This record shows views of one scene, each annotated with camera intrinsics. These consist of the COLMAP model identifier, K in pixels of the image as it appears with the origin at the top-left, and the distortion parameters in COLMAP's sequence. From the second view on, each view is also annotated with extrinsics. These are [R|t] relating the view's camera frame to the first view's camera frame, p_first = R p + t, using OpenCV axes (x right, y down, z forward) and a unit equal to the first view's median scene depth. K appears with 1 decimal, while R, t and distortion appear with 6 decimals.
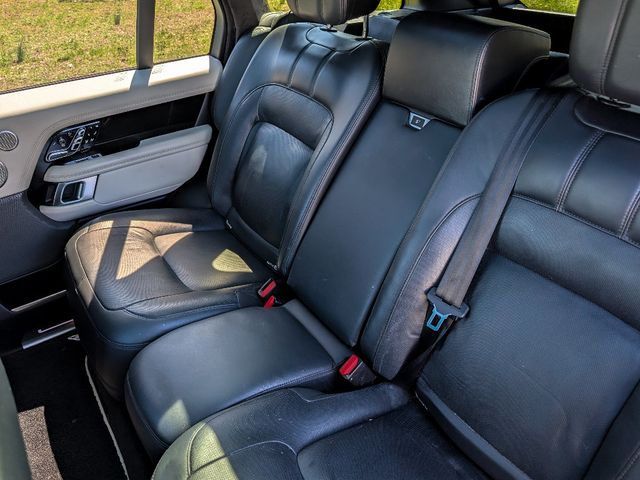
lens RADIAL K [[537.2, 0, 320.0], [0, 537.2, 240.0], [0, 0, 1]] dist [-0.005716, 0.001756]
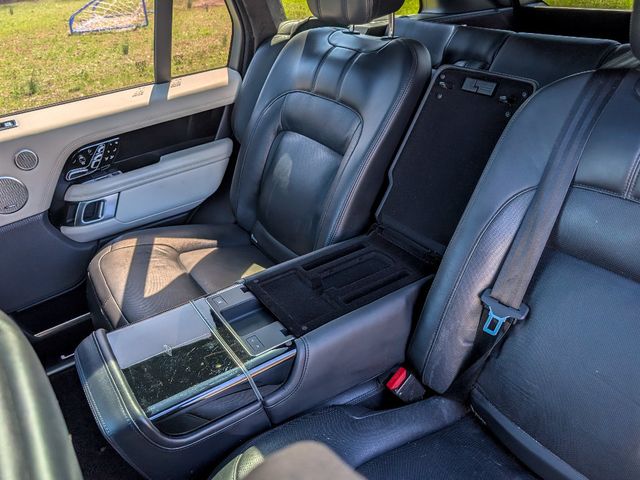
lens RADIAL K [[537.2, 0, 320.0], [0, 537.2, 240.0], [0, 0, 1]] dist [-0.005716, 0.001756]
pose [[0.998940, -0.041599, -0.019718, -0.036182], [0.040826, 0.998439, -0.038127, 0.016625], [0.021274, 0.037282, 0.999078, 0.042684]]
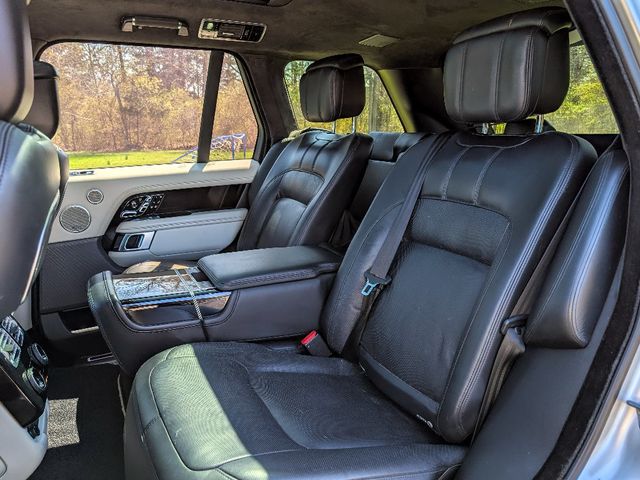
lens RADIAL K [[522.2, 0, 342.7], [0, 522.2, 239.0], [0, 0, 1]] dist [0.005989, 0.004425]
pose [[0.994394, 0.031718, -0.100873, 0.183606], [-0.063105, 0.943461, -0.325421, 0.297530], [0.084848, 0.329962, 0.940173, -0.174483]]
